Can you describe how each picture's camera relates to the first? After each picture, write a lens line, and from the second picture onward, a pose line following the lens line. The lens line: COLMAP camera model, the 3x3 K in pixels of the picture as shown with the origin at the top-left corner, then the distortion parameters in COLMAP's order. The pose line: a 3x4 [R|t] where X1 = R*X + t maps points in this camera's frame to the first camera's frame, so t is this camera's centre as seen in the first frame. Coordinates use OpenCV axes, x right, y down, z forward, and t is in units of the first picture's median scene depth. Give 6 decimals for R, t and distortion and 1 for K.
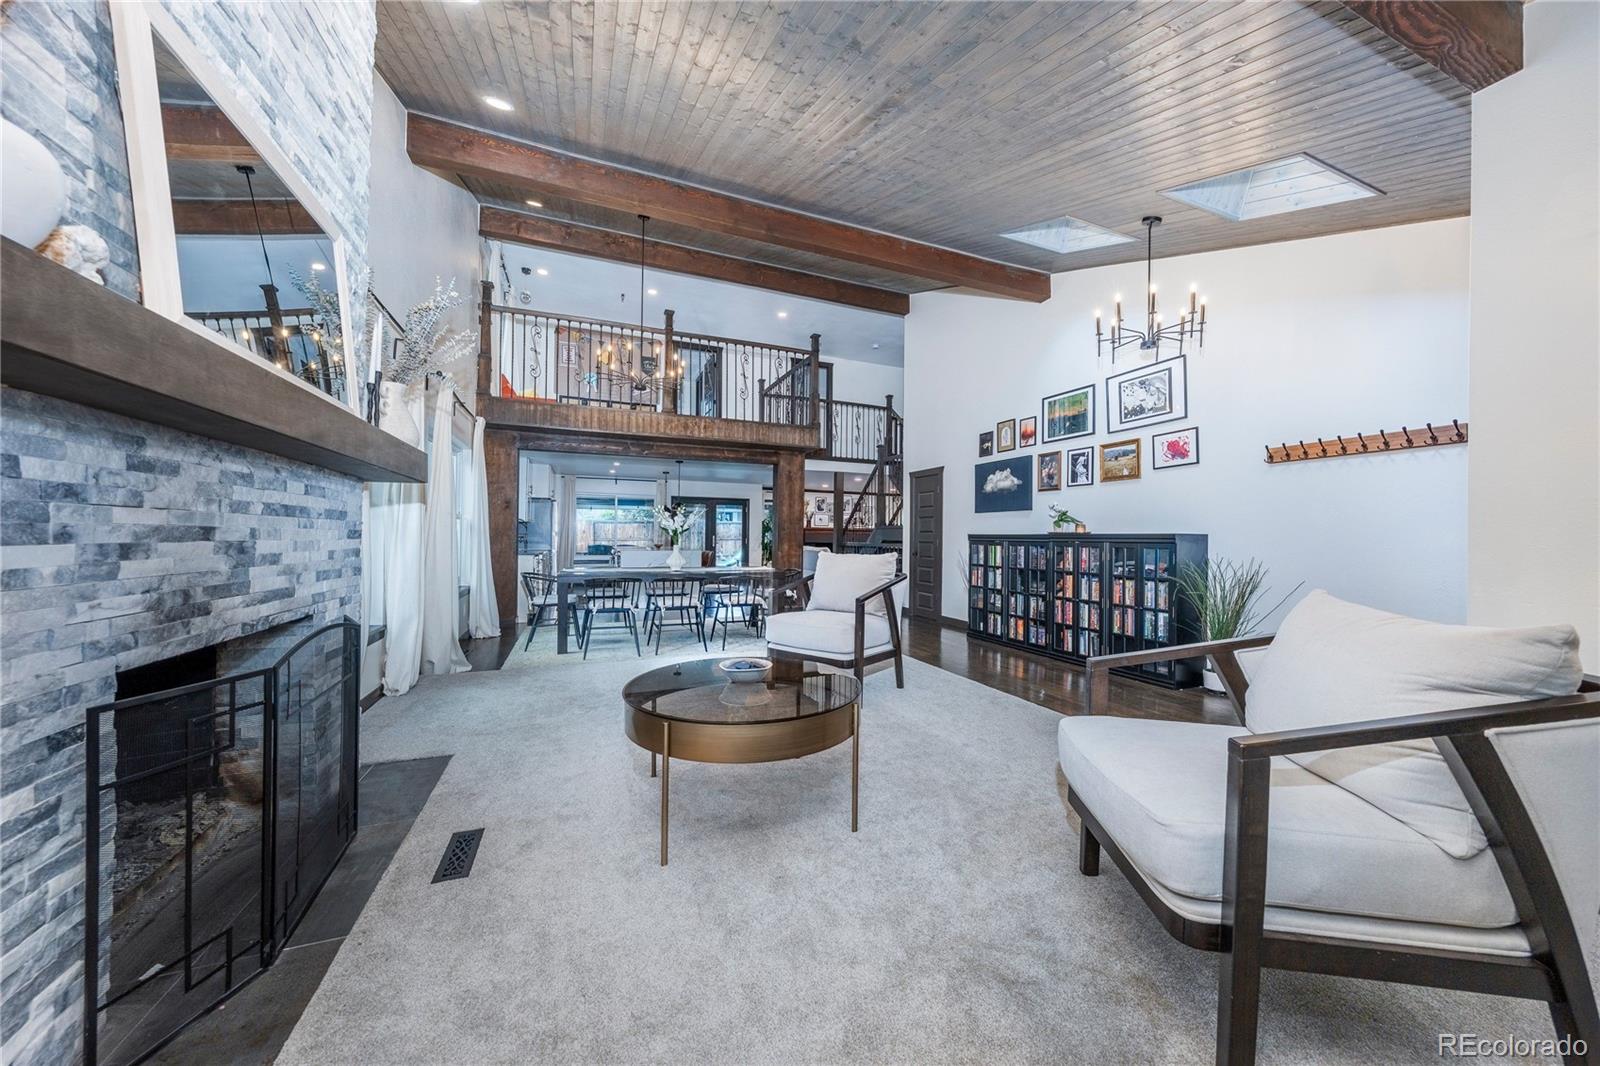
lens RADIAL K [[544.5, 0, 800.0], [0, 544.5, 533.0], [0, 0, 1]] dist [0.000463, -0.000111]
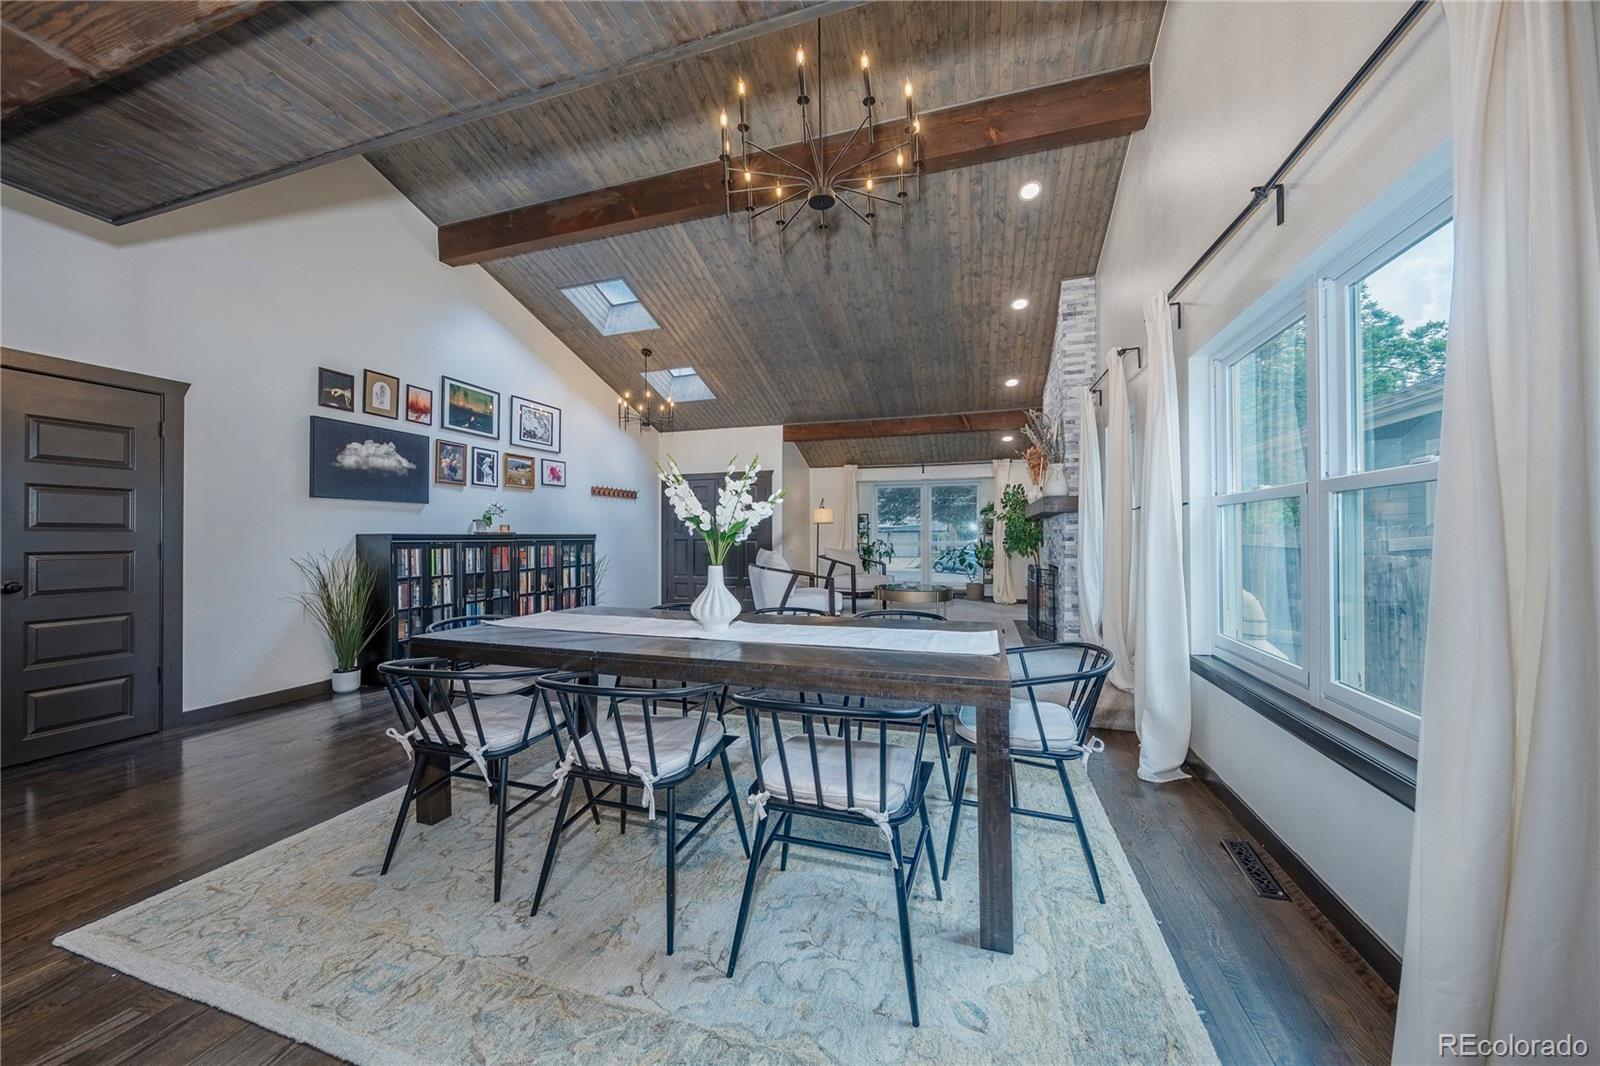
lens RADIAL K [[548.1, 0, 800.0], [0, 548.1, 533.0], [0, 0, 1]] dist [0.000052, 0.000016]
pose [[-0.768852, -0.004745, 0.639409, -0.614133], [-0.009724, 0.999944, -0.004272, -0.000413], [-0.639352, -0.009503, -0.768855, 1.475220]]
